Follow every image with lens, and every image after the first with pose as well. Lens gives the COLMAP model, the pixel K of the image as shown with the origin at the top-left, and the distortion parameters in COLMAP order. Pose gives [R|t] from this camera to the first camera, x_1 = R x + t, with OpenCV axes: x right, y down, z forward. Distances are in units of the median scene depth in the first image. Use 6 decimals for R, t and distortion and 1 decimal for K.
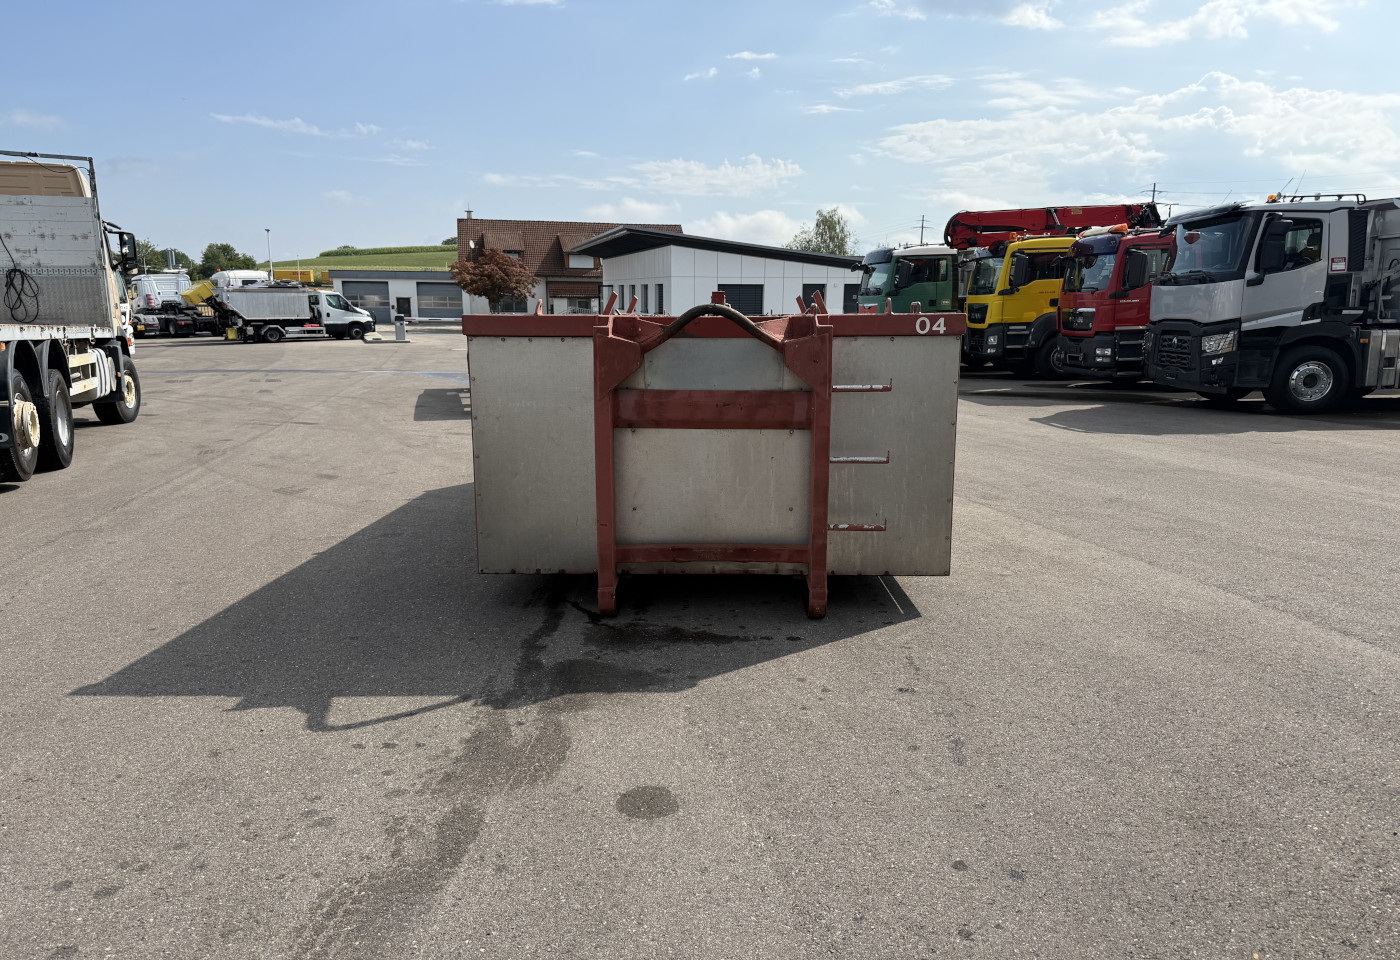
lens RADIAL K [[975.2, 0, 696.1], [0, 975.2, 510.4], [0, 0, 1]] dist [0.025496, -0.037767]
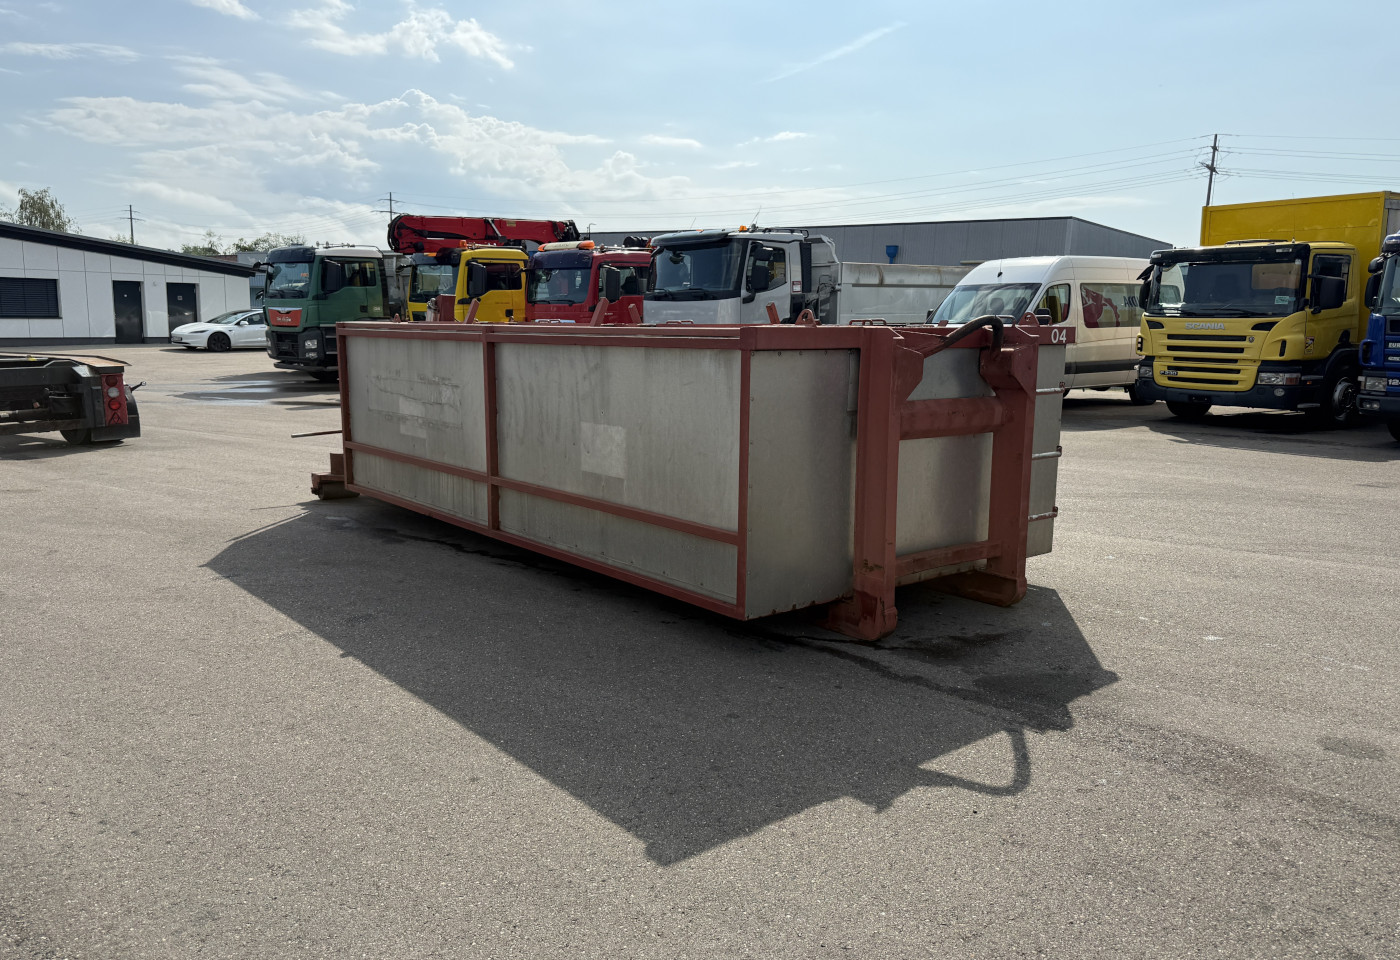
lens RADIAL K [[1041.8, 0, 700.0], [0, 1041.8, 480.0], [0, 0, 1]] dist [0.061624, -0.094980]
pose [[0.762161, -0.085685, 0.641692, -0.835266], [0.116442, 0.993181, -0.005684, -0.059600], [-0.636829, 0.079052, 0.766942, 0.302369]]
